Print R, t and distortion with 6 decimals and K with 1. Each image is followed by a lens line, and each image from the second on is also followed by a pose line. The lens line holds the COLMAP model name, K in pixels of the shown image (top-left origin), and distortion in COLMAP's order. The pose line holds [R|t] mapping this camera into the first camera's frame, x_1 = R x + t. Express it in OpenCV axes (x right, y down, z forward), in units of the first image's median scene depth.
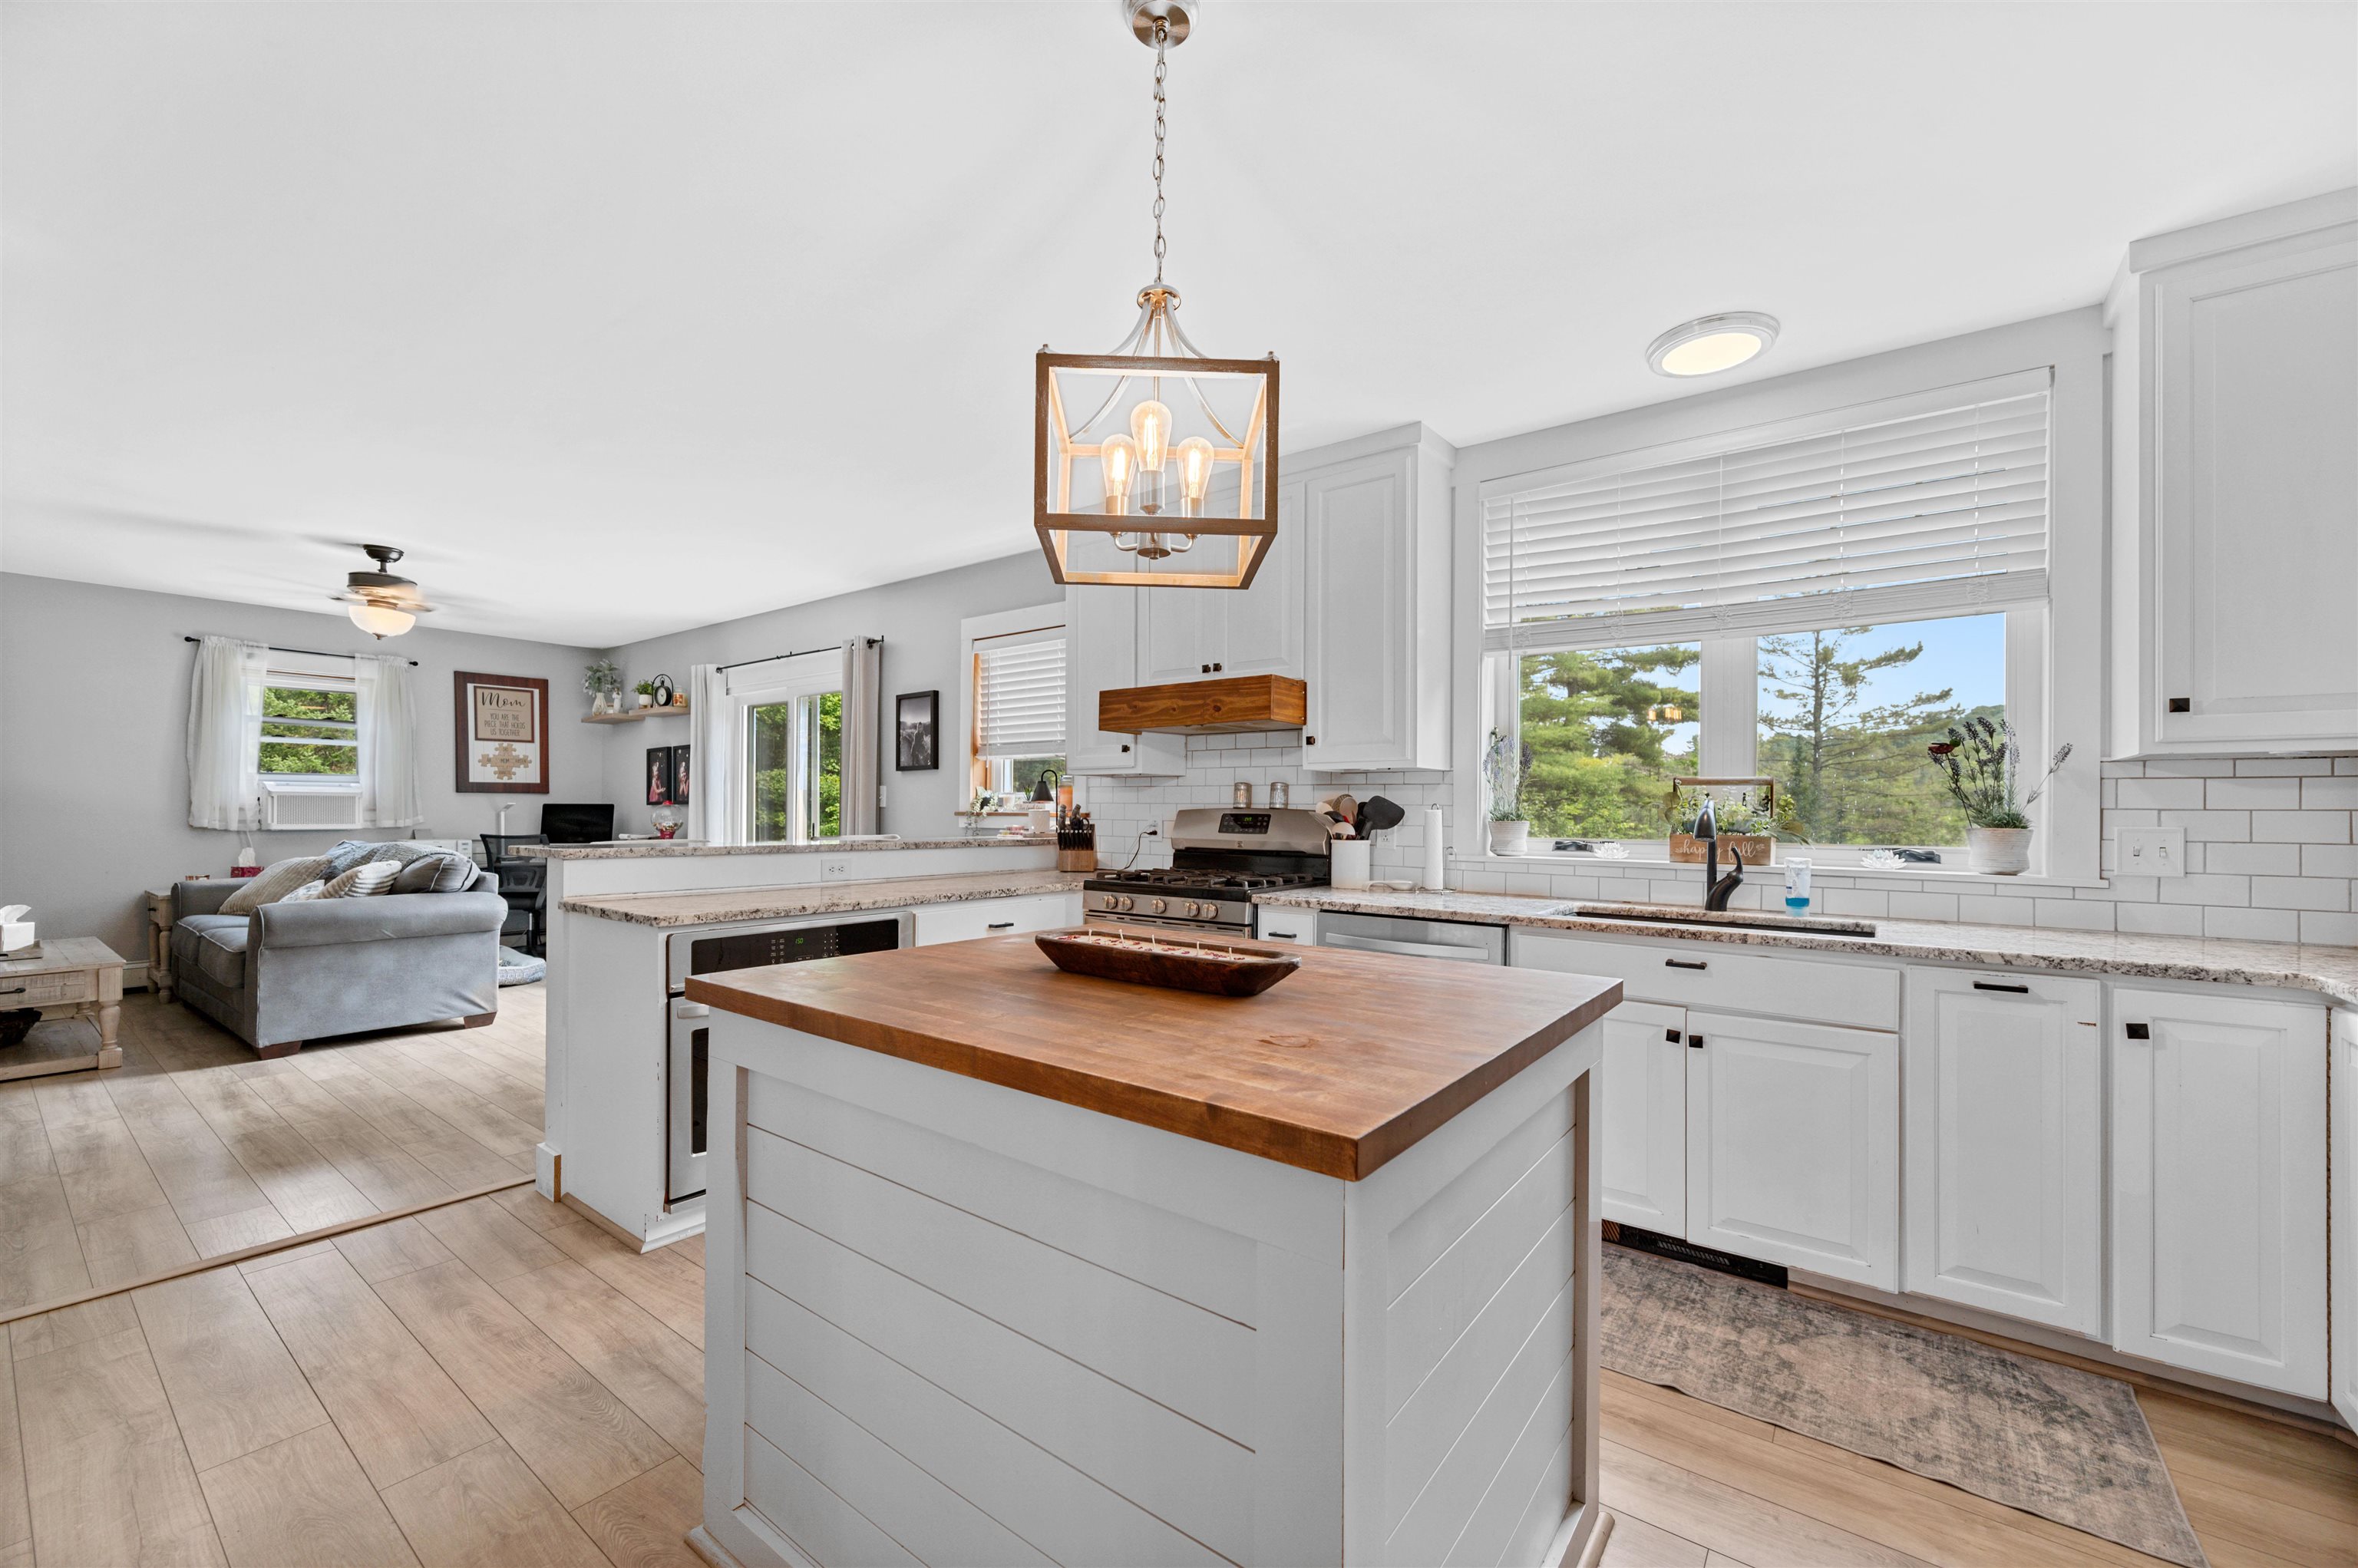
lens RADIAL K [[932.0, 0, 1186.3], [0, 932.0, 815.6], [0, 0, 1]] dist [-0.002359, -0.000419]
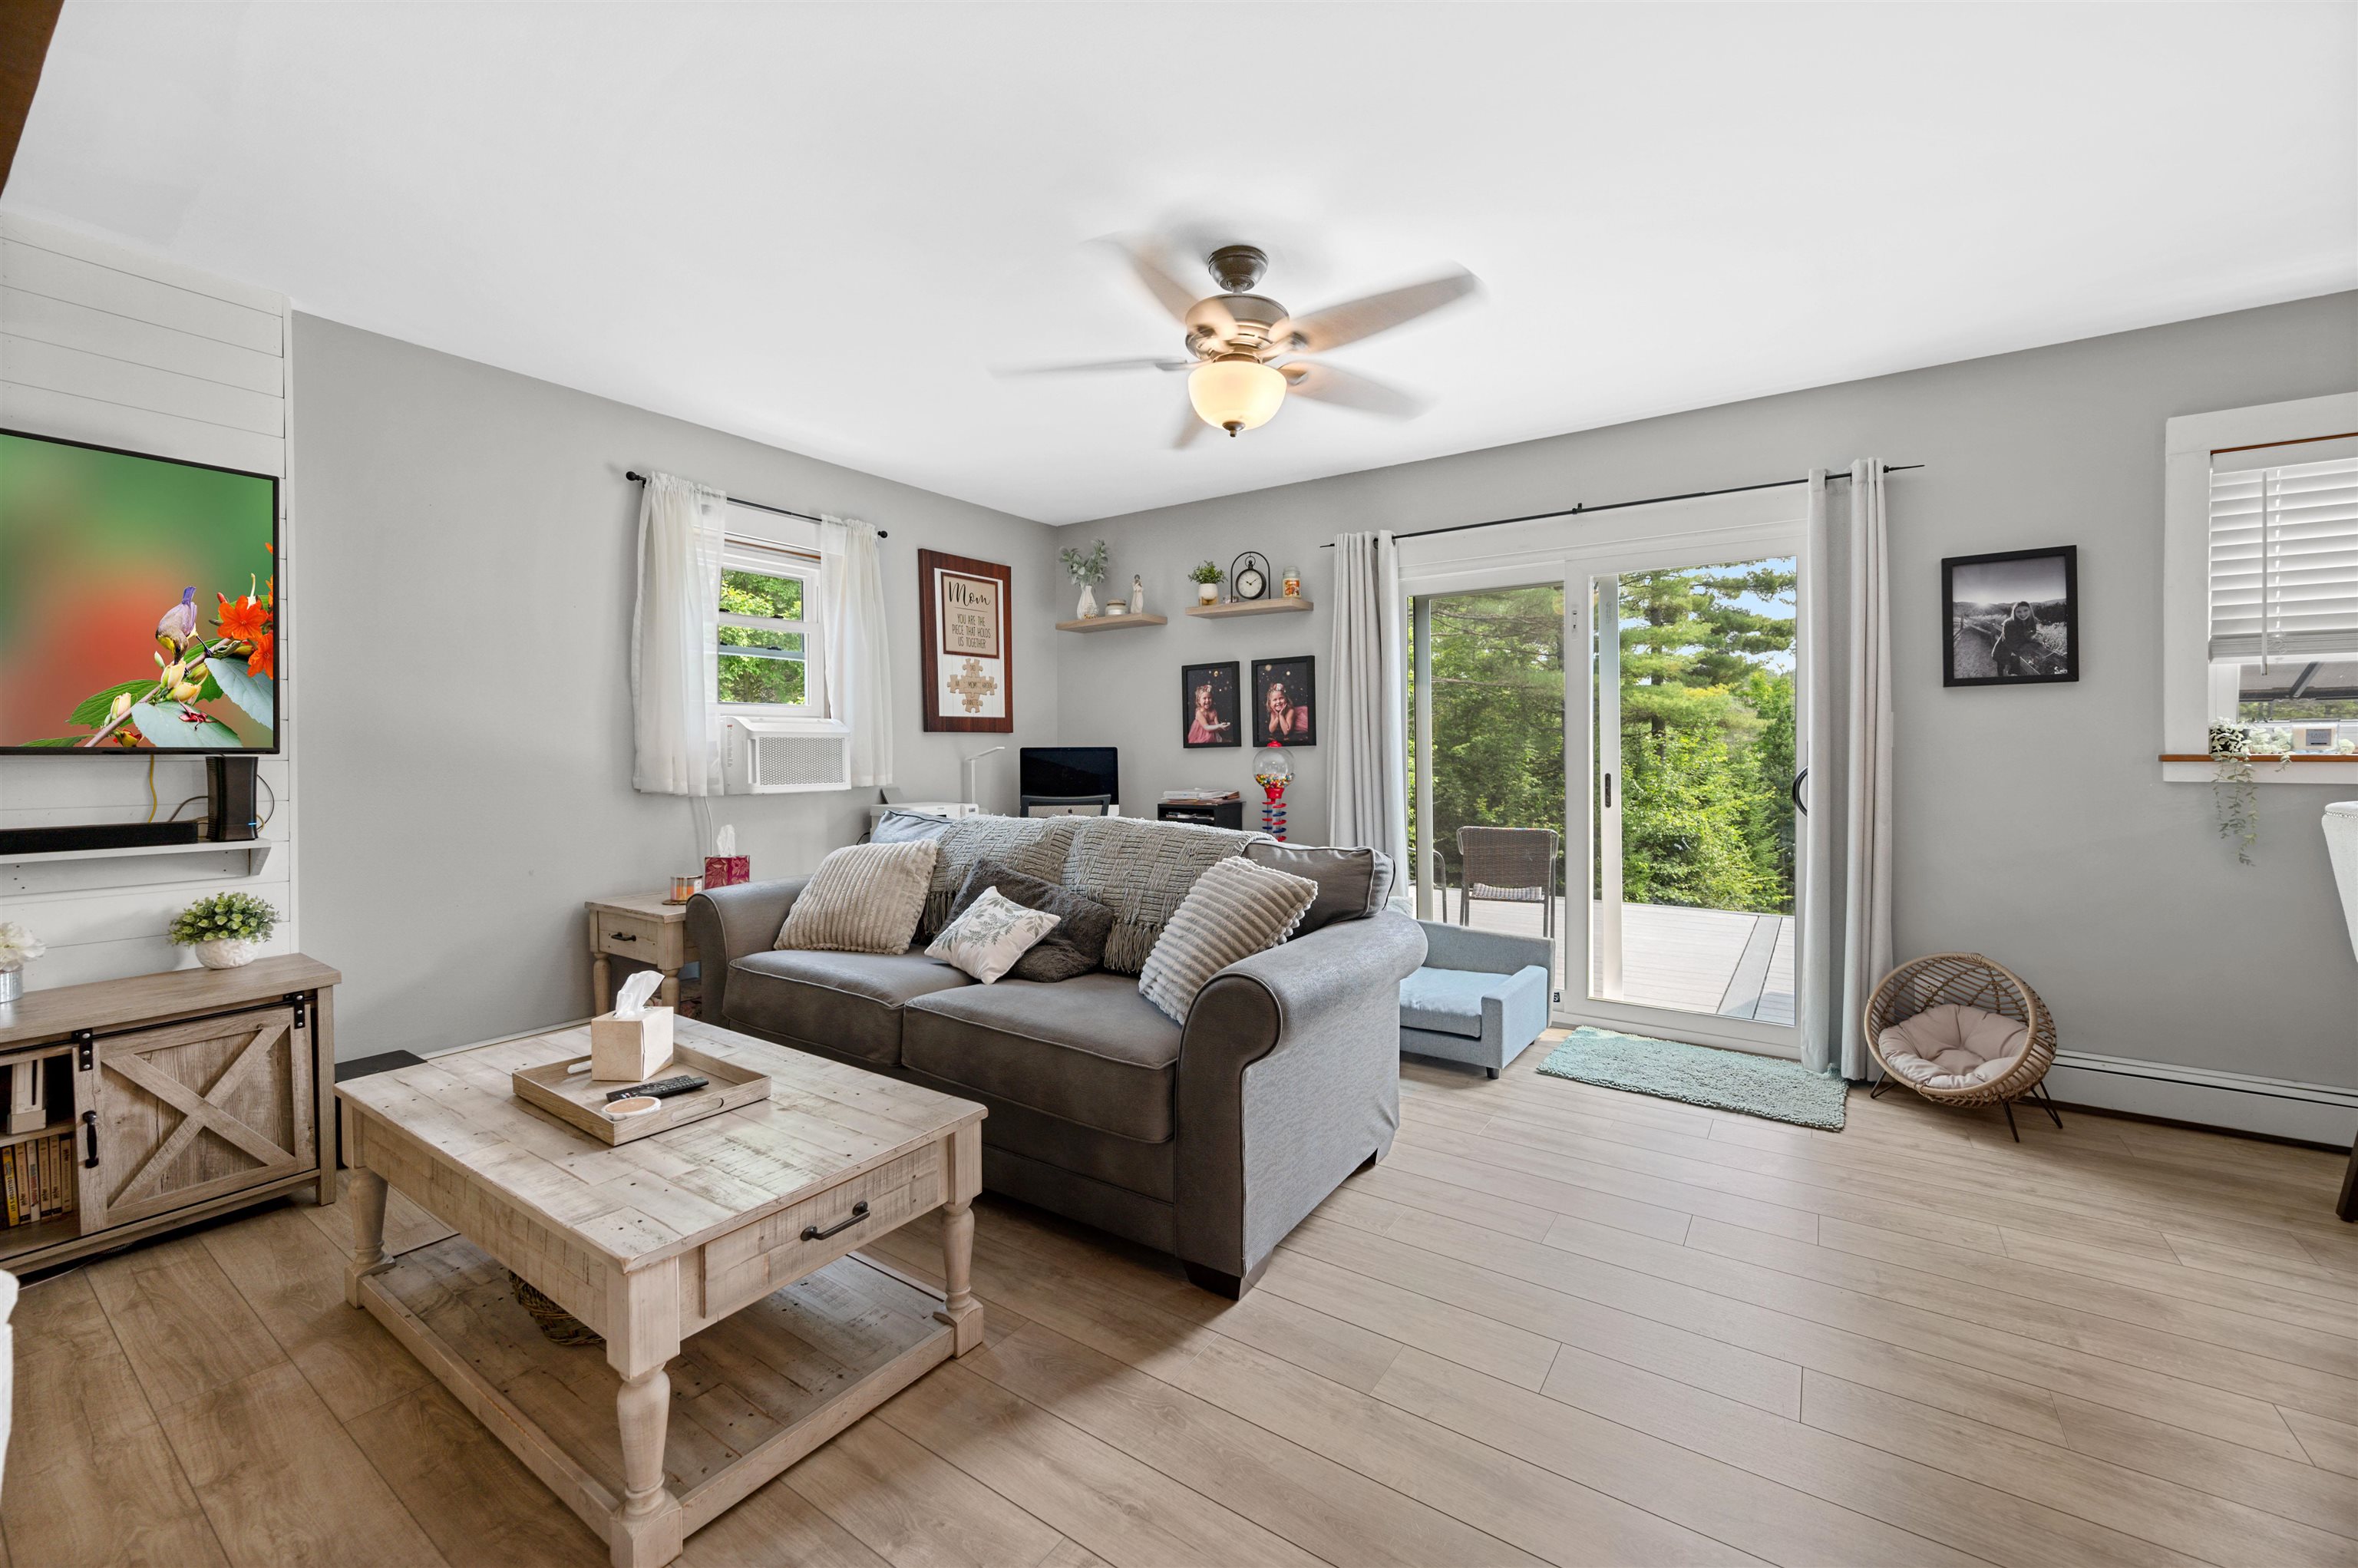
lens RADIAL K [[952.2, 0, 1179.9], [0, 952.2, 756.2], [0, 0, 1]] dist [0.009600, -0.000385]
pose [[0.999084, -0.009948, 0.041622, -0.714894], [0.009897, 0.999950, 0.001430, -0.007962], [-0.041634, -0.001017, 0.999132, 0.356510]]
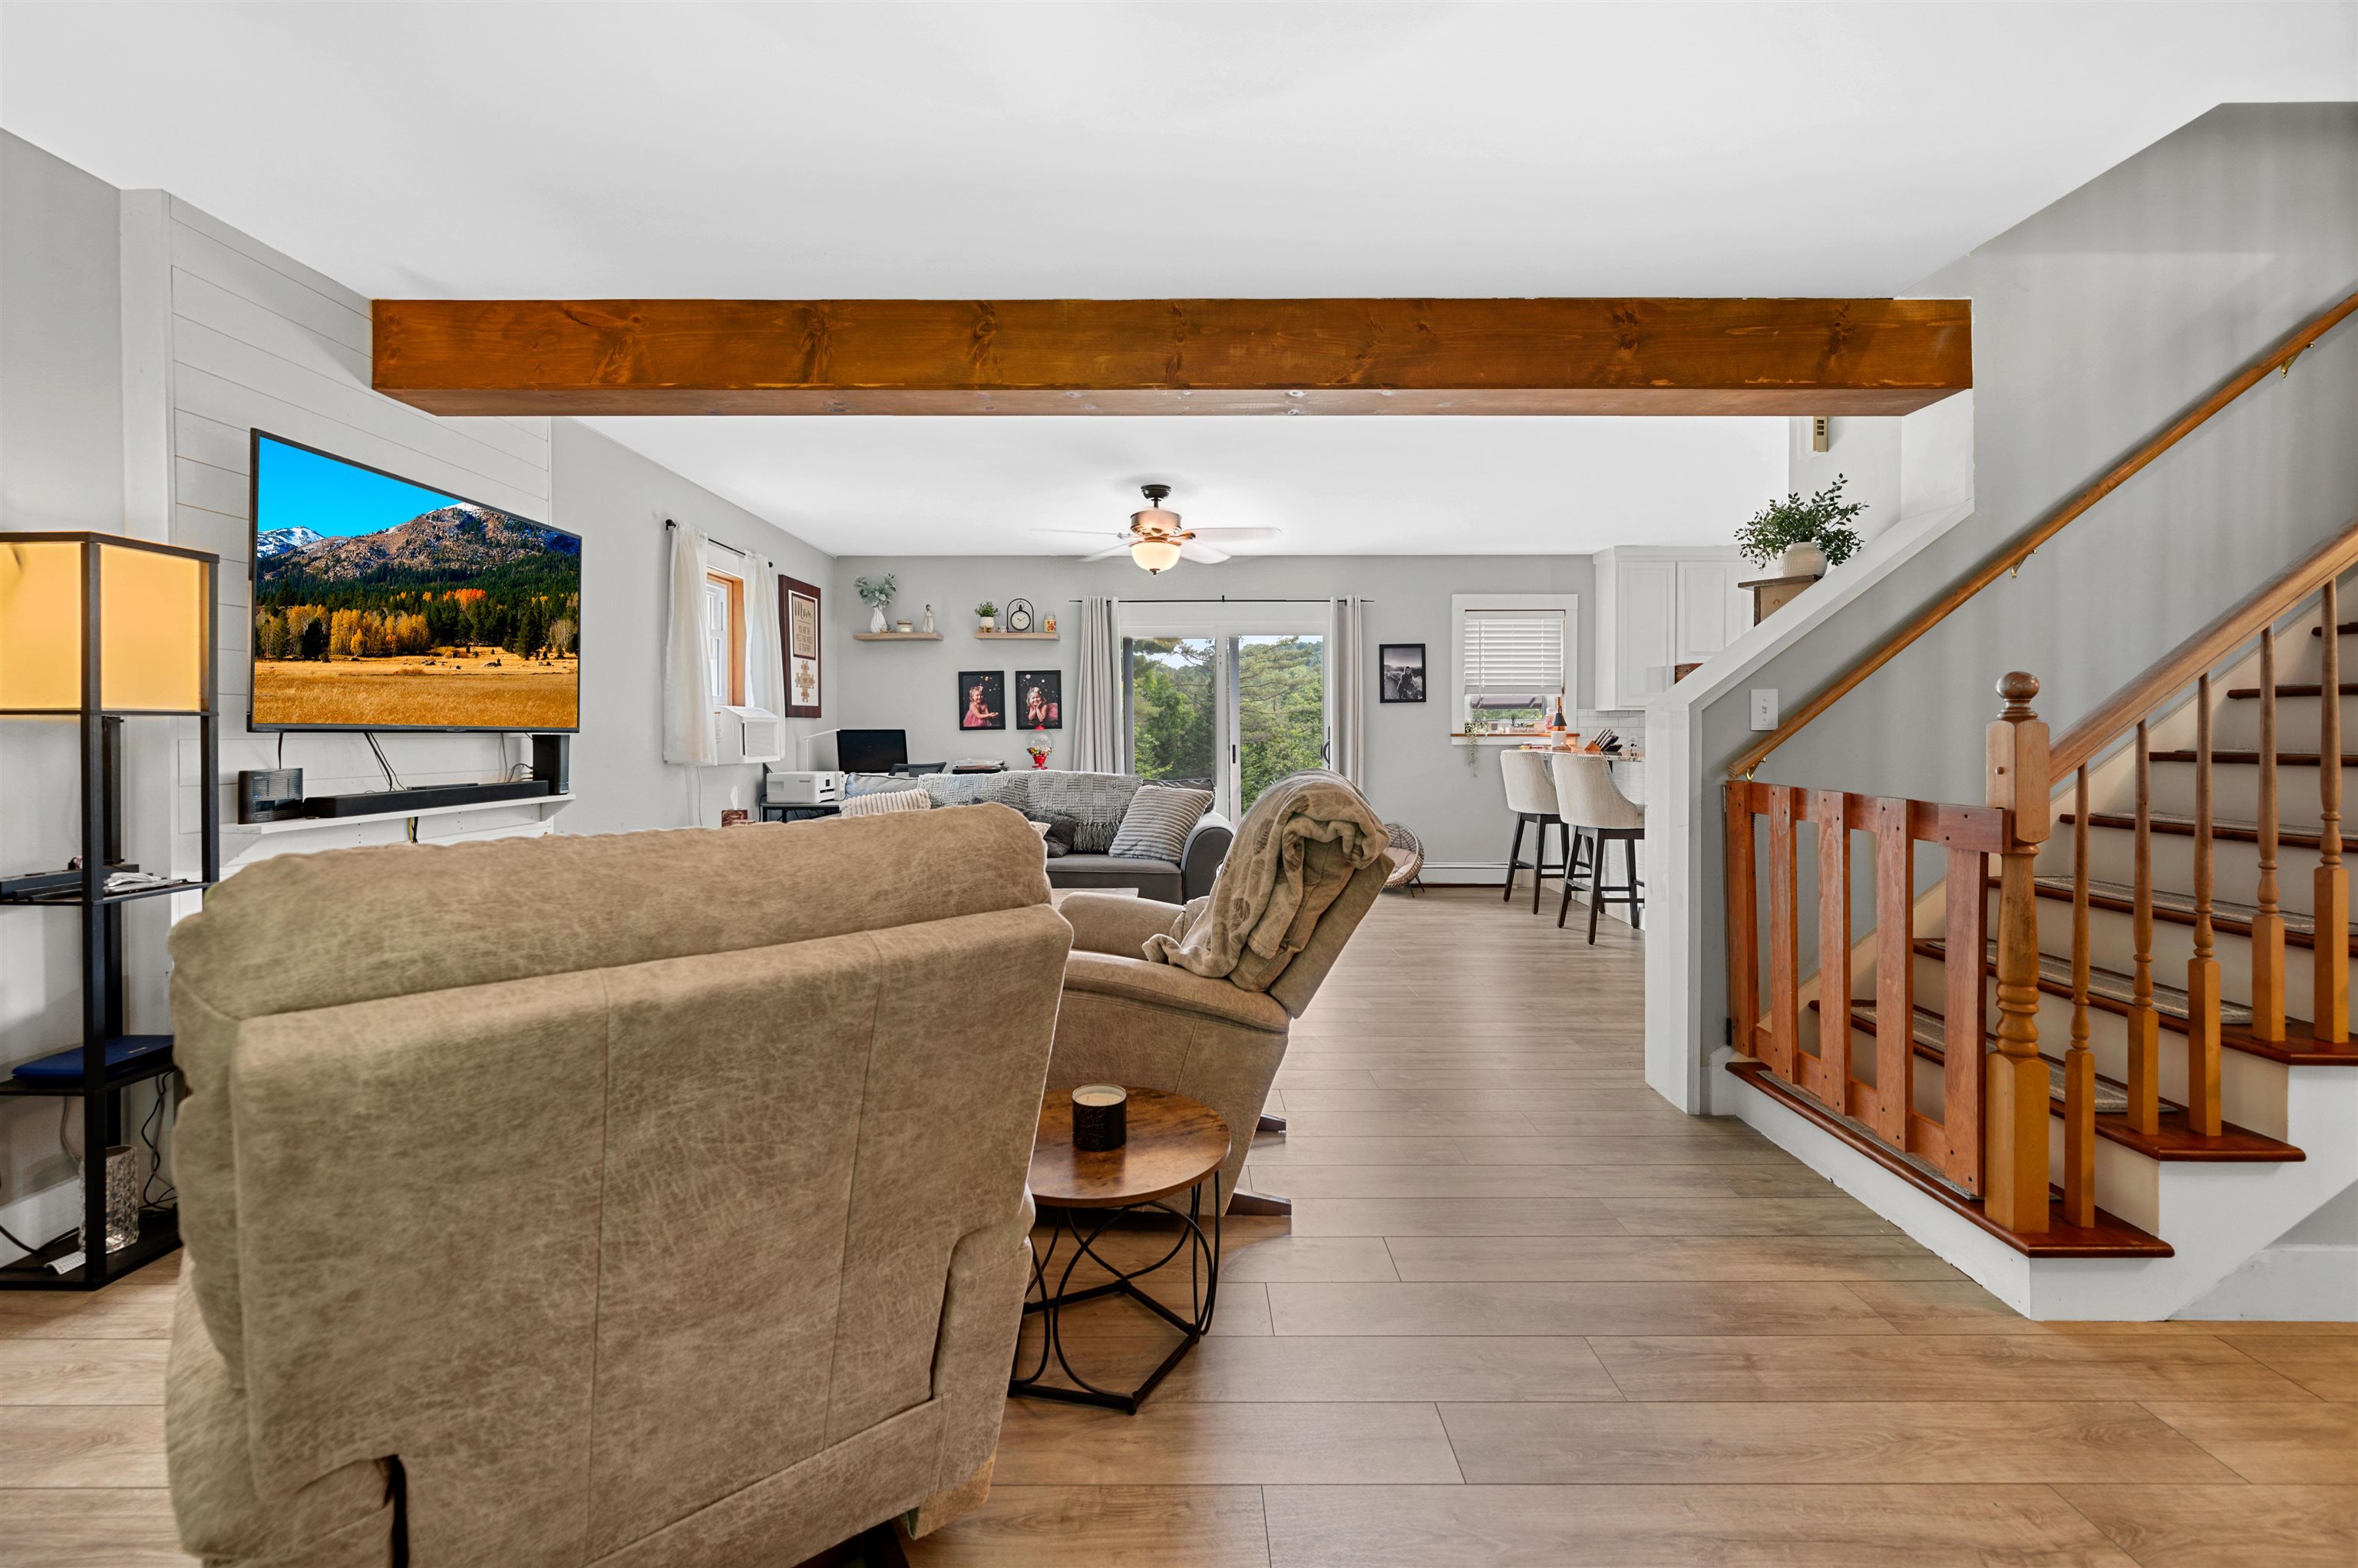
lens RADIAL K [[971.6, 0, 1172.5], [0, 971.6, 716.9], [0, 0, 1]] dist [0.062704, -0.000103]
pose [[0.798793, 0.001419, 0.601604, -1.177720], [0.010646, 0.999807, -0.016494, -0.007822], [-0.601511, 0.019580, 0.798624, 0.081648]]
